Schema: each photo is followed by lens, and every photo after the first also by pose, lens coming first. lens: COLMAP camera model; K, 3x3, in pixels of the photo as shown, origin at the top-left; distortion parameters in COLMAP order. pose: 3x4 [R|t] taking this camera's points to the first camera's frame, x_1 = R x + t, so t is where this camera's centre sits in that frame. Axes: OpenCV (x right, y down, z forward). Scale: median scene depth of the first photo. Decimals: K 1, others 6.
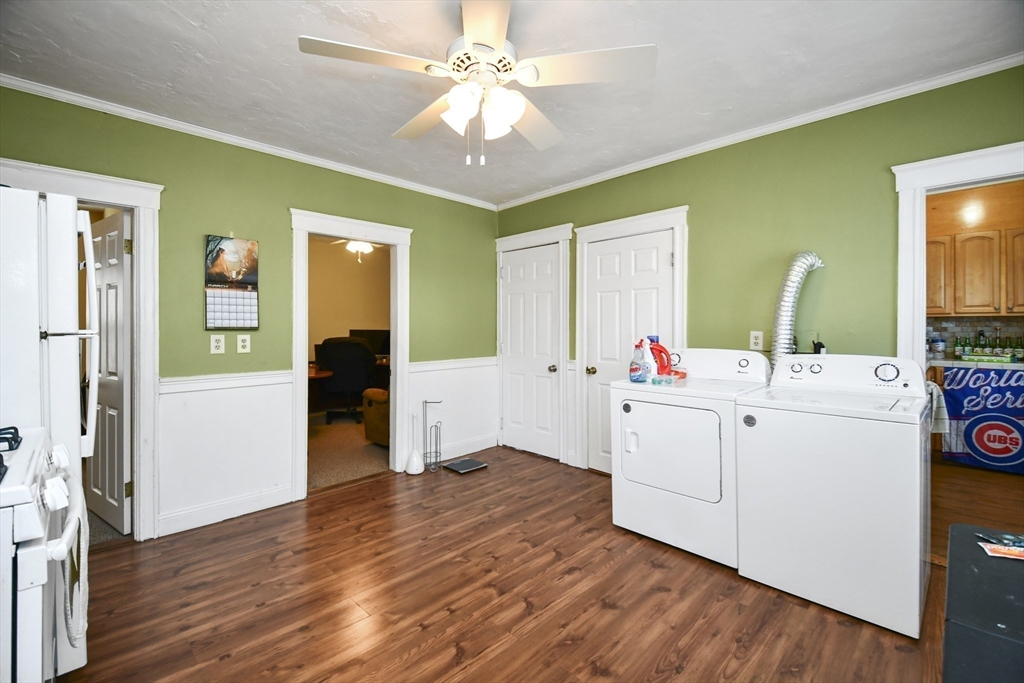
lens RADIAL K [[445.6, 0, 512.7], [0, 445.6, 332.0], [0, 0, 1]] dist [0.000974, -0.000040]
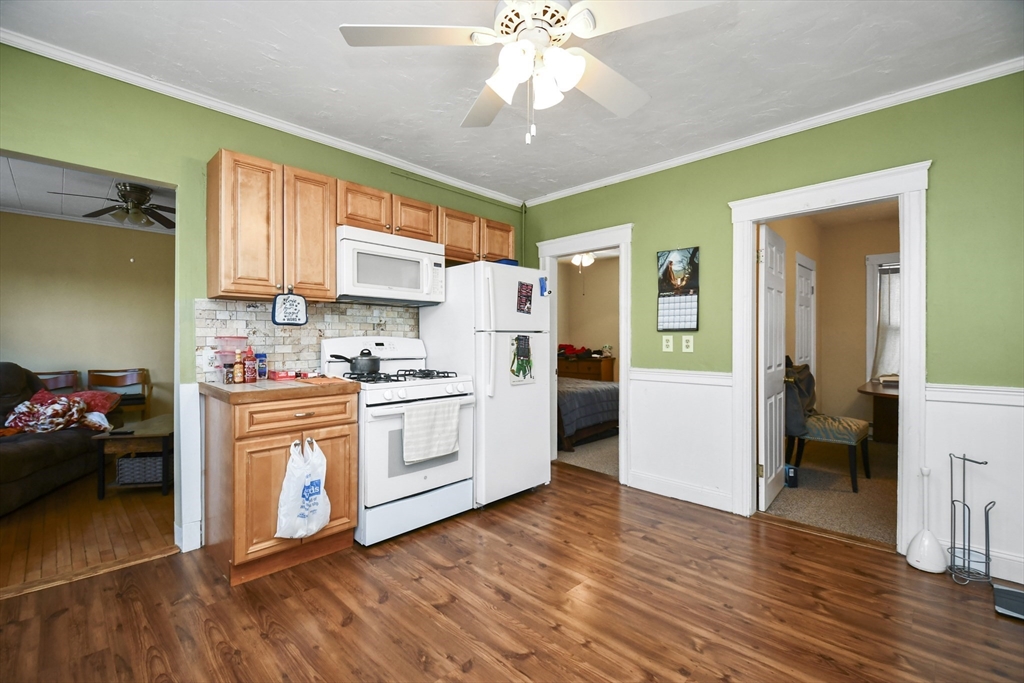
lens RADIAL K [[457.6, 0, 512.0], [0, 457.6, 341.5], [0, 0, 1]] dist [0.001375, -0.000523]
pose [[-0.009776, 0.006180, -0.999933, 0.546283], [-0.007541, 0.999952, 0.006254, 0.017697], [0.999924, 0.007602, -0.009729, 0.615280]]
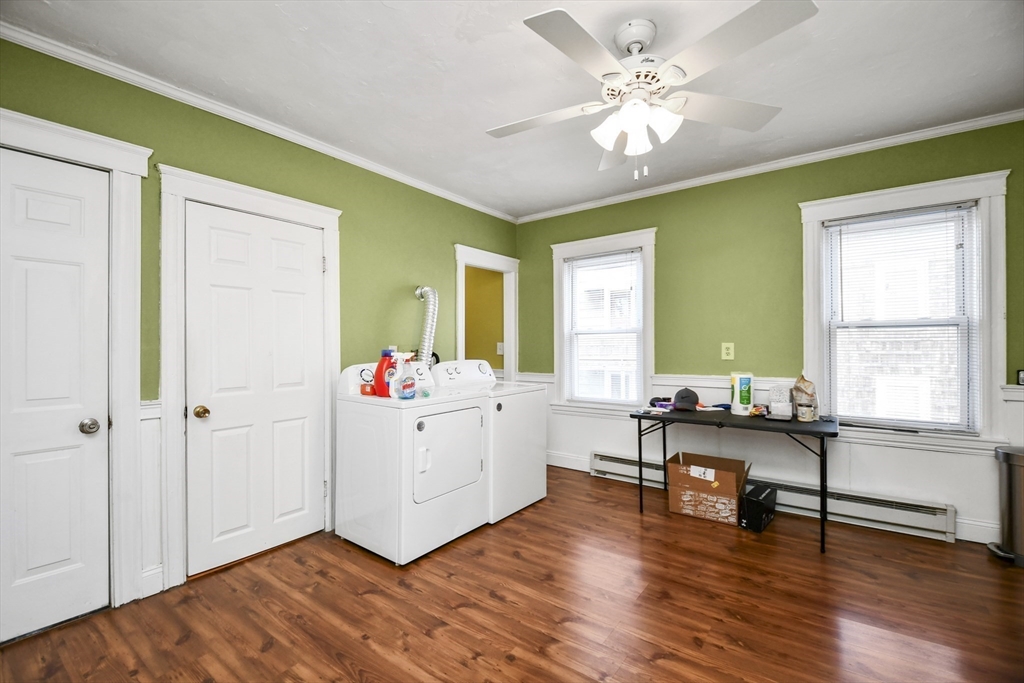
lens RADIAL K [[436.5, 0, 513.7], [0, 436.5, 344.6], [0, 0, 1]] dist [0.001227, -0.007215]
pose [[-0.151381, -0.002290, 0.988473, -0.666729], [0.007798, 0.999963, 0.003511, -0.005865], [-0.988445, 0.008240, -0.151358, 0.922906]]
